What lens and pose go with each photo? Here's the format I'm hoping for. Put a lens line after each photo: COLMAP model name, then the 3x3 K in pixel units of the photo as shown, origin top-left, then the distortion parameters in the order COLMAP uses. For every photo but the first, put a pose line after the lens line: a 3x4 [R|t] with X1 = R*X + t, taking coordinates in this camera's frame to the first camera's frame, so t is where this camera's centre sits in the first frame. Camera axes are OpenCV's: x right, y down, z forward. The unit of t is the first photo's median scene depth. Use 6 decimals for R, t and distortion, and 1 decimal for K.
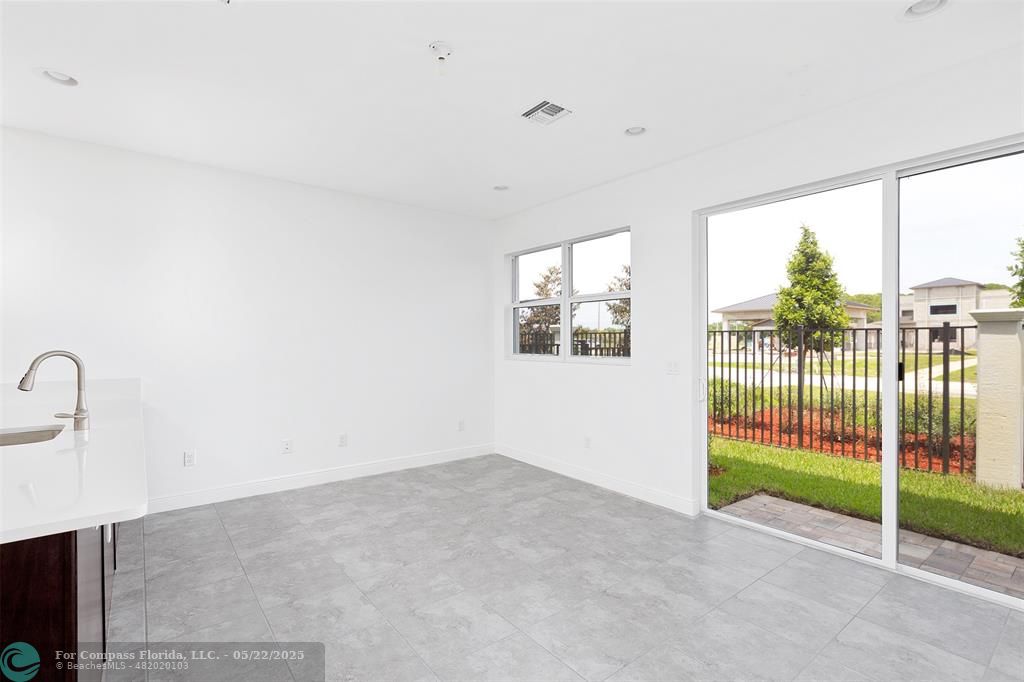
lens RADIAL K [[474.6, 0, 514.1], [0, 474.6, 348.7], [0, 0, 1]] dist [-0.000566, -0.000214]
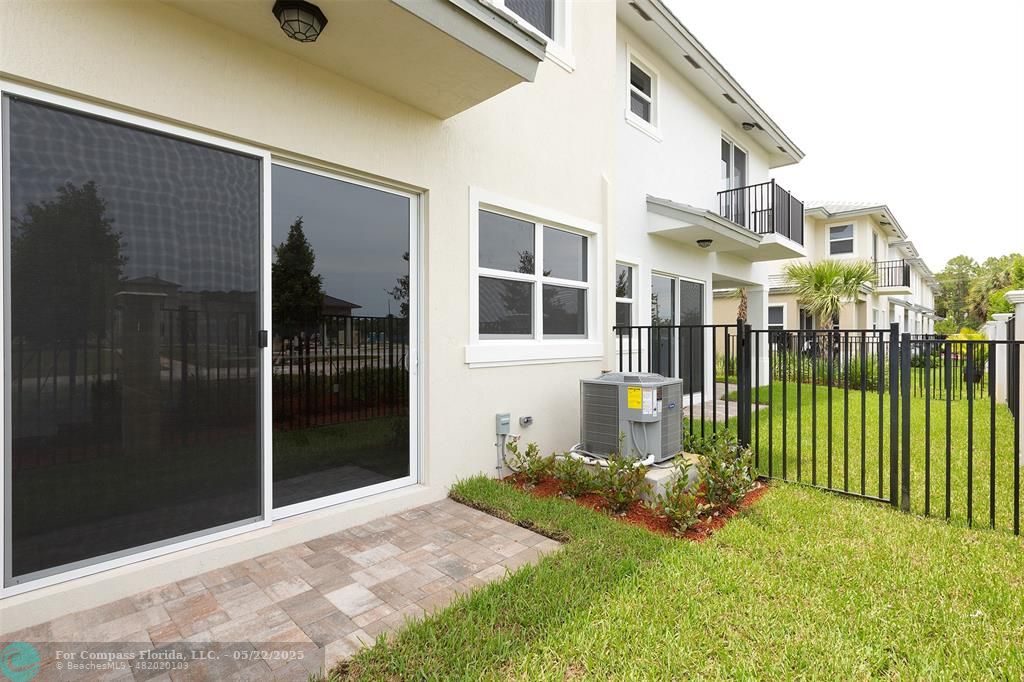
lens RADIAL K [[487.2, 0, 514.1], [0, 487.2, 335.6], [0, 0, 1]] dist [-0.000973, -0.000040]
pose [[0.153073, 0.000000, -0.988215, 1.340672], [-0.018426, 0.999826, -0.002854, 0.023232], [0.988043, 0.018646, 0.153046, 0.938397]]
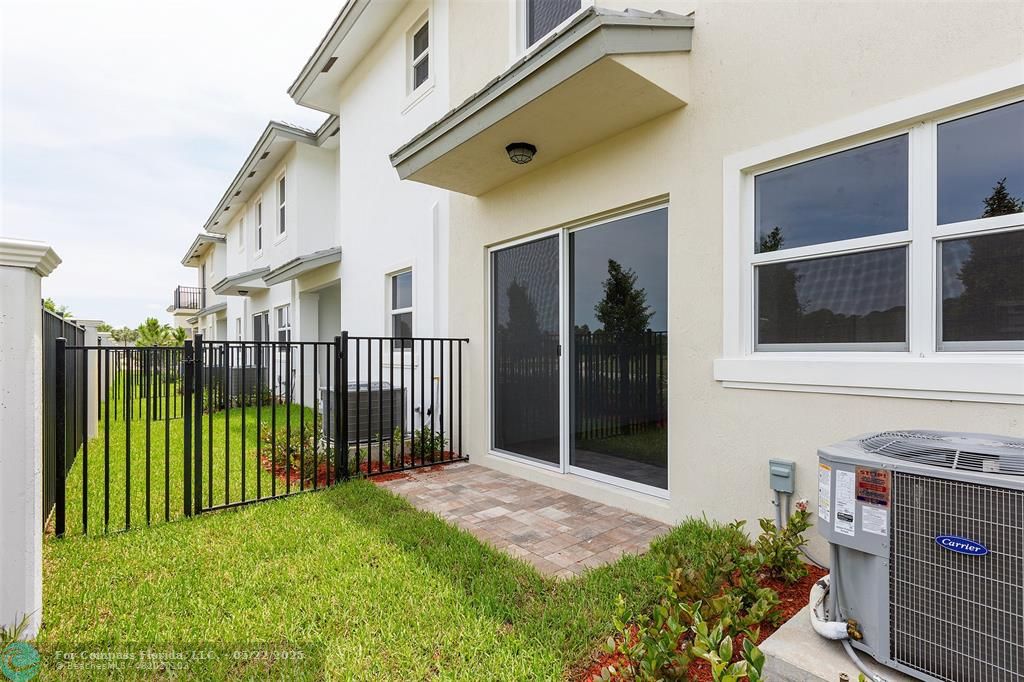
lens RADIAL K [[474.6, 0, 514.1], [0, 474.6, 348.7], [0, 0, 1]] dist [-0.000566, -0.000214]
pose [[-0.999607, 0.004953, -0.027586, 0.684169], [0.004581, 0.999898, 0.013549, 0.013390], [0.027650, 0.013418, -0.999528, 1.789943]]
